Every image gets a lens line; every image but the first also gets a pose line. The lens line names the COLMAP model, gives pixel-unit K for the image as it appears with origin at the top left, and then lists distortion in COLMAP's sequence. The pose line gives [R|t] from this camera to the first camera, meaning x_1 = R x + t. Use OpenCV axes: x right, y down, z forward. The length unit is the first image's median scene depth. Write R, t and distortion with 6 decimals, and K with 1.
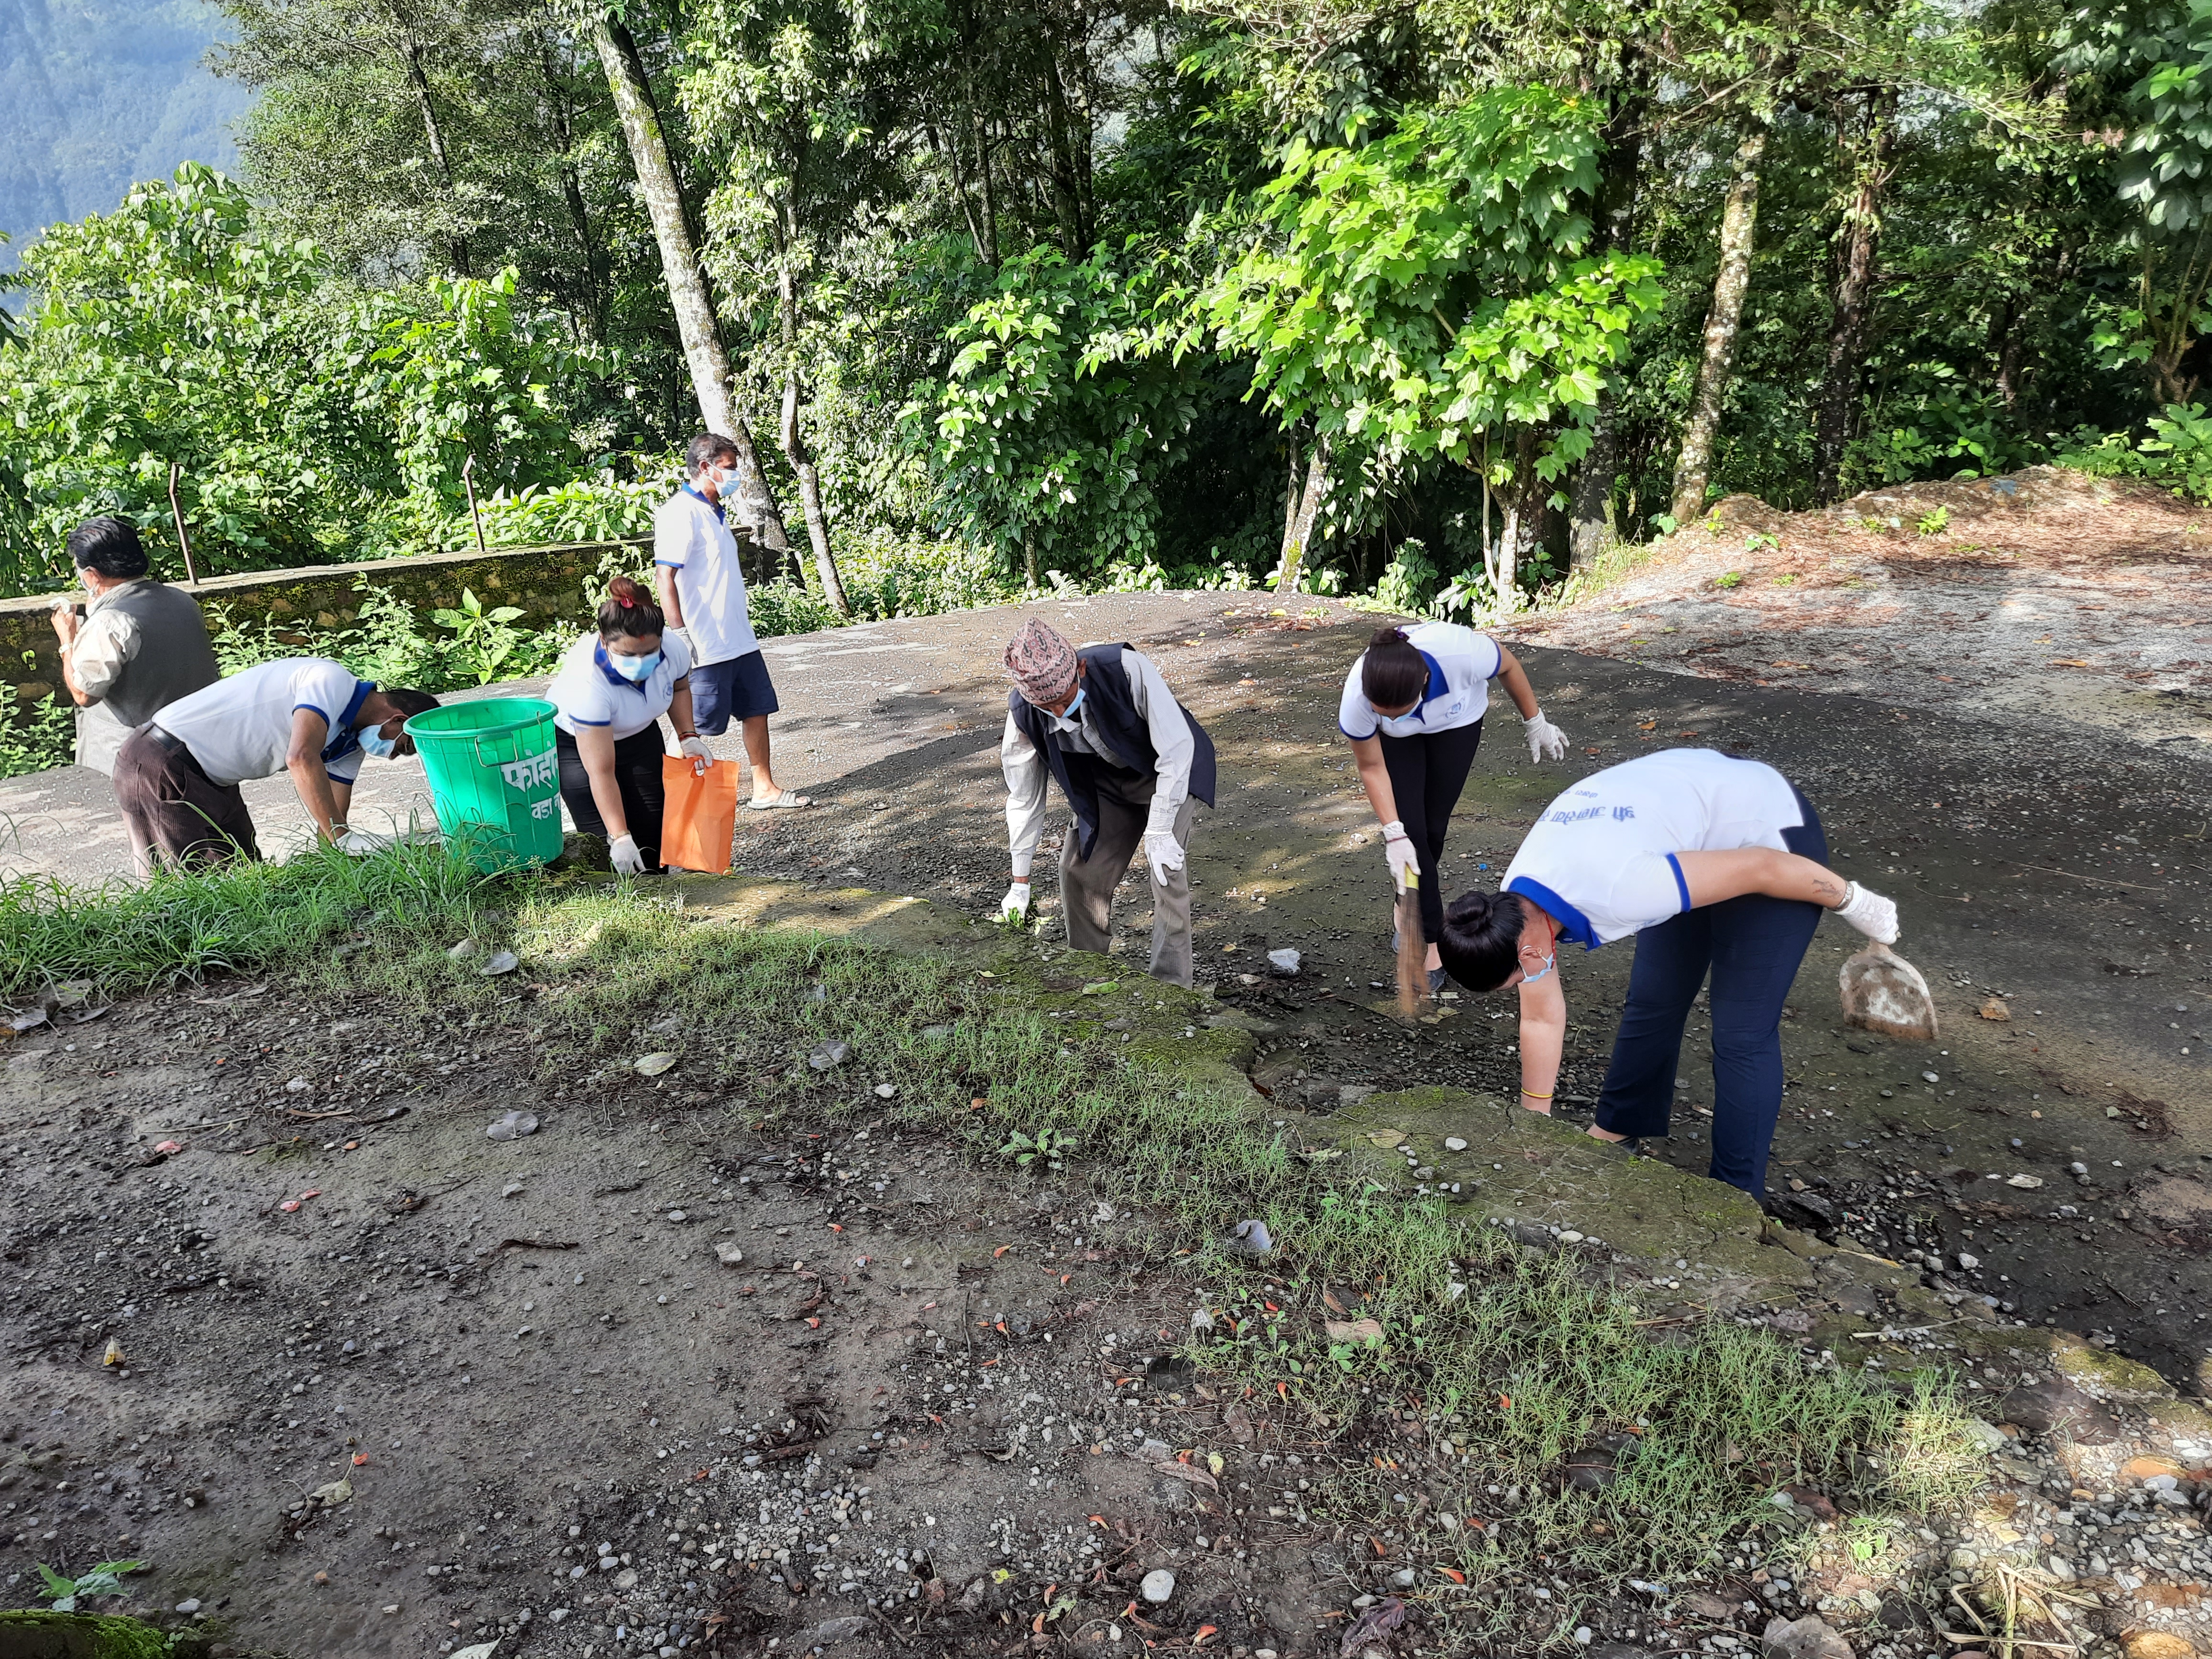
lens RADIAL K [[1590.0, 0, 1106.0], [0, 1590.0, 829.5], [0, 0, 1]] dist [0.045517, -0.027705]
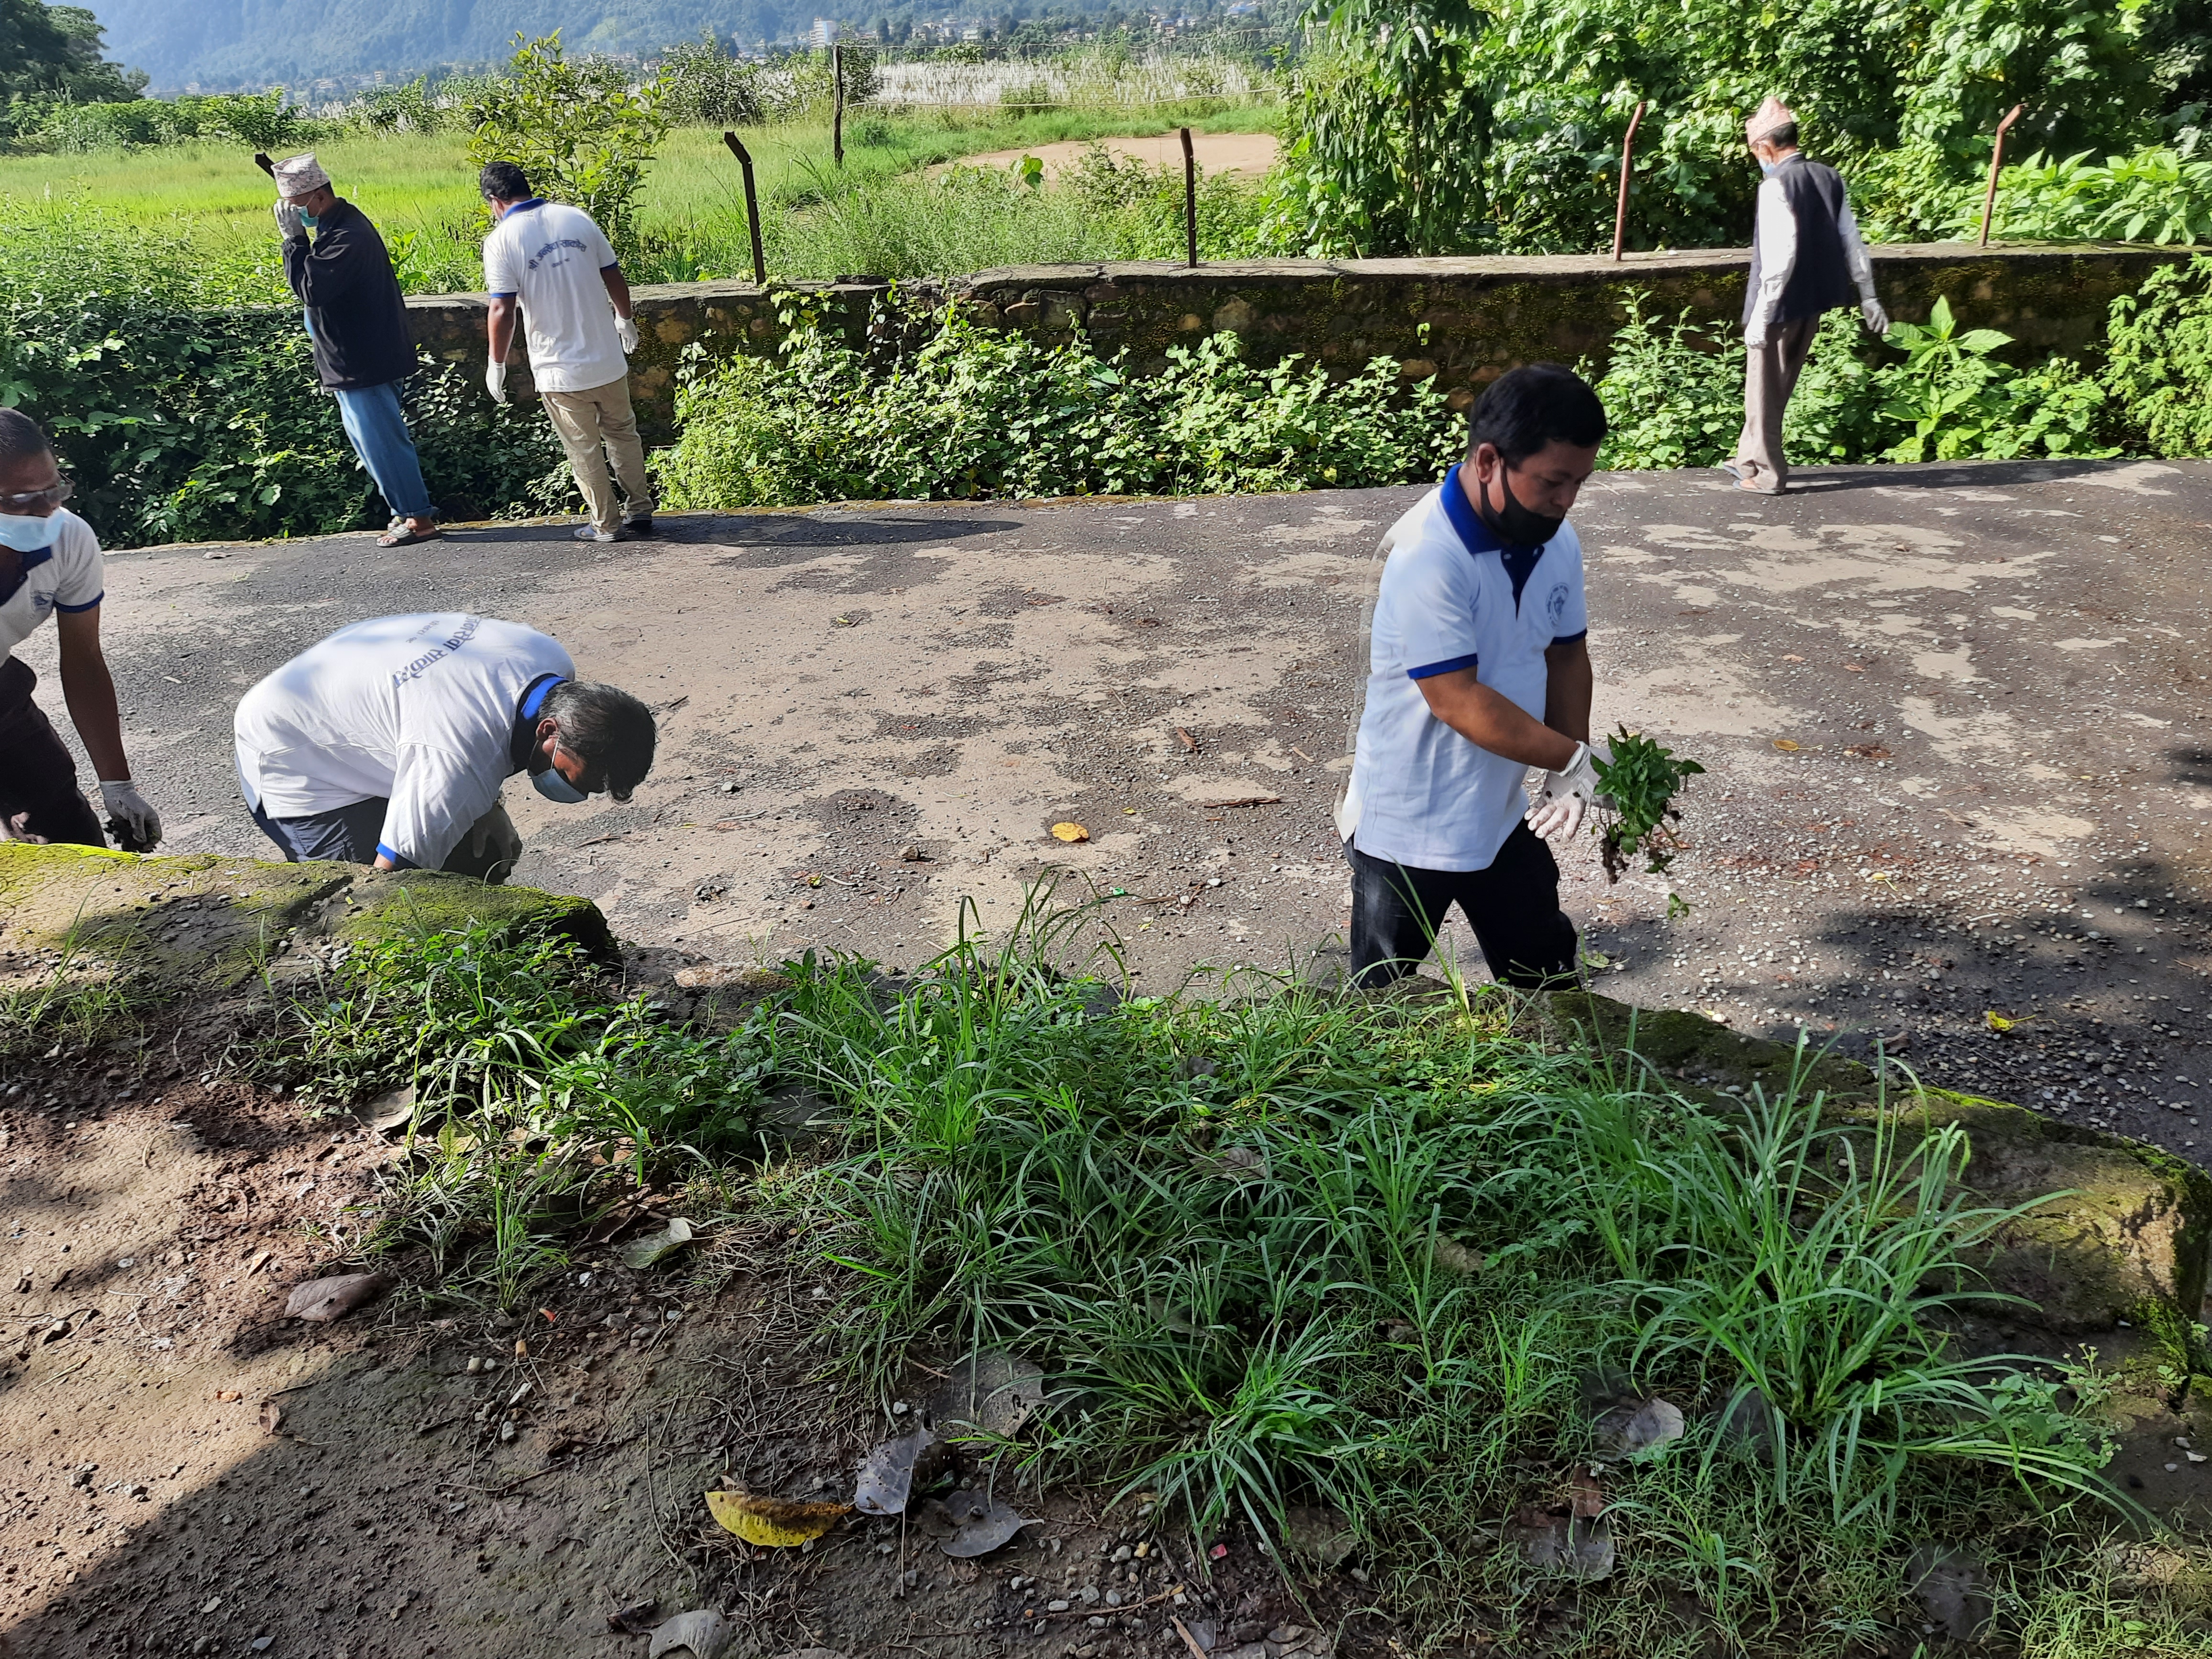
lens RADIAL K [[1590.0, 0, 1106.0], [0, 1590.0, 829.5], [0, 0, 1]] dist [0.045517, -0.027705]
pose [[0.683619, 0.350885, -0.639956, -0.086539], [-0.214473, 0.934714, 0.283393, -0.041764], [0.697615, -0.056480, 0.714244, 0.158901]]
